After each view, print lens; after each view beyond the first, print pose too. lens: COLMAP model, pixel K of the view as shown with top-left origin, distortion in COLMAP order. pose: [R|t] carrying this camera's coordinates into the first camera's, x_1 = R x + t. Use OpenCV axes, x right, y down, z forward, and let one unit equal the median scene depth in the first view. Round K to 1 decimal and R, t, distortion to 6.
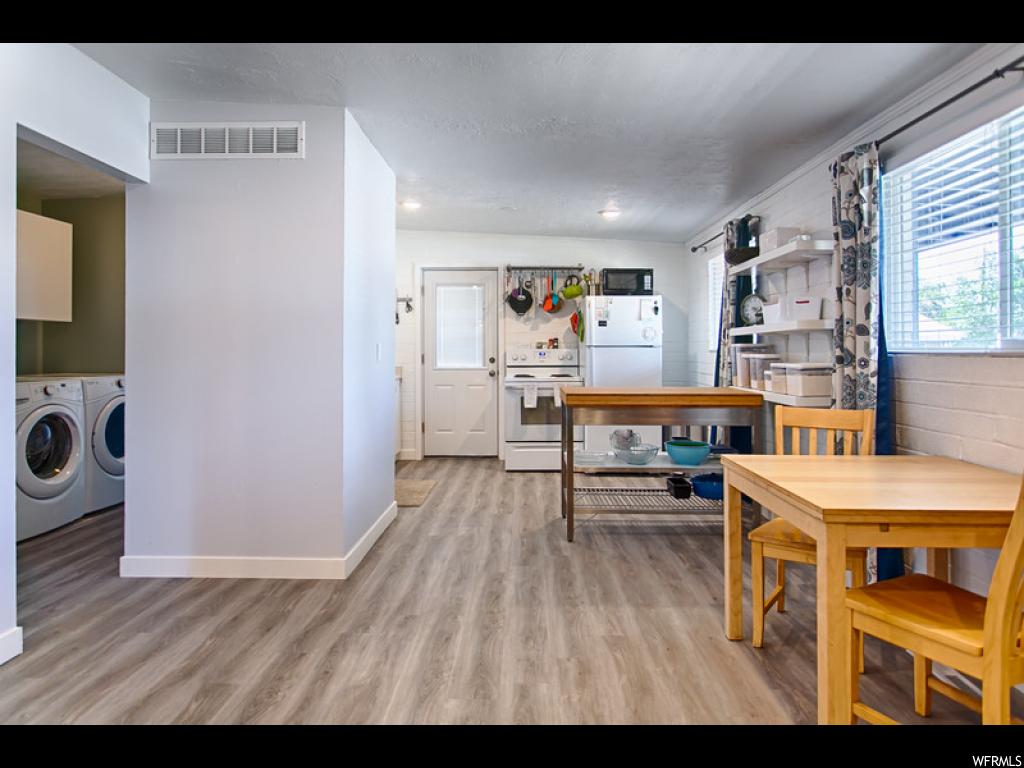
lens RADIAL K [[633.8, 0, 433.9], [0, 633.8, 340.7], [0, 0, 1]] dist [-0.006102, 0.001720]
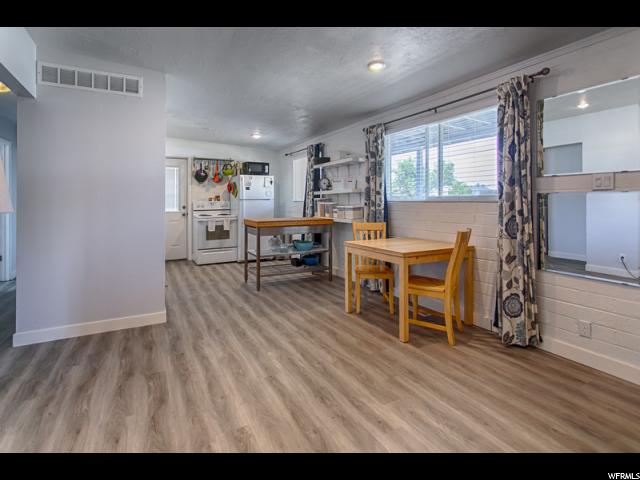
lens RADIAL K [[353.6, 0, 277.6], [0, 353.6, 199.4], [0, 0, 1]] dist [0.002709, 0.000210]
pose [[0.875335, -0.002564, 0.483510, -0.280741], [-0.000793, 0.999977, 0.006737, 0.000447], [-0.483516, -0.006281, 0.875313, -0.069925]]
